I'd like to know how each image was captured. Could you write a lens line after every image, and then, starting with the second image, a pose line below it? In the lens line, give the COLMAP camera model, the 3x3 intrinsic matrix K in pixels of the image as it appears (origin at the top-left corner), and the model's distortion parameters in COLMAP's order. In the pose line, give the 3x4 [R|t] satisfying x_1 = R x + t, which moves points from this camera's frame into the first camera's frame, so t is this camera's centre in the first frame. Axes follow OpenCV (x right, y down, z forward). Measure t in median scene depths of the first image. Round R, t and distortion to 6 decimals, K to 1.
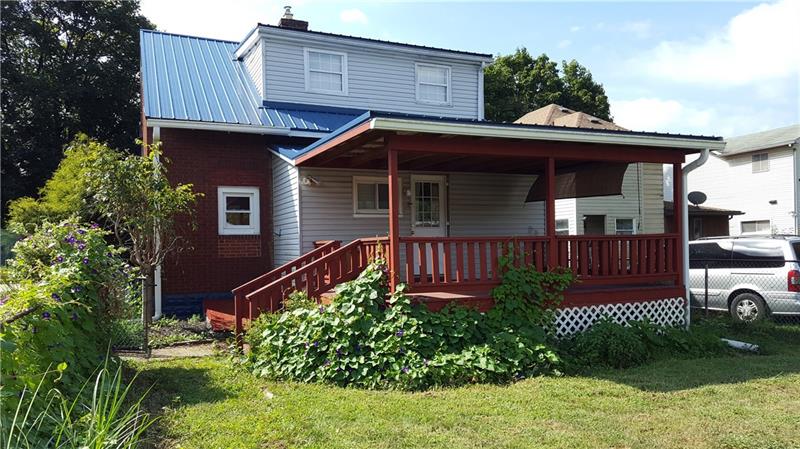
lens RADIAL K [[610.8, 0, 400.1], [0, 610.8, 227.7], [0, 0, 1]] dist [0.013848, -0.002040]
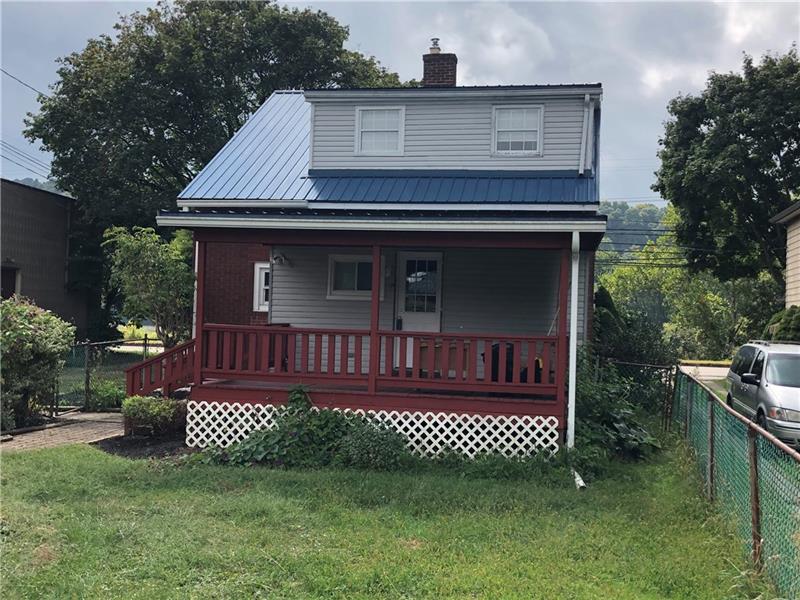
lens RADIAL K [[879.2, 0, 400.2], [0, 879.2, 299.1], [0, 0, 1]] dist [-0.031140, 0.000000]
pose [[0.826474, 0.030952, -0.562124, 0.767802], [-0.022307, 0.999504, 0.022237, -0.049181], [0.562533, -0.005839, 0.826754, -0.042704]]
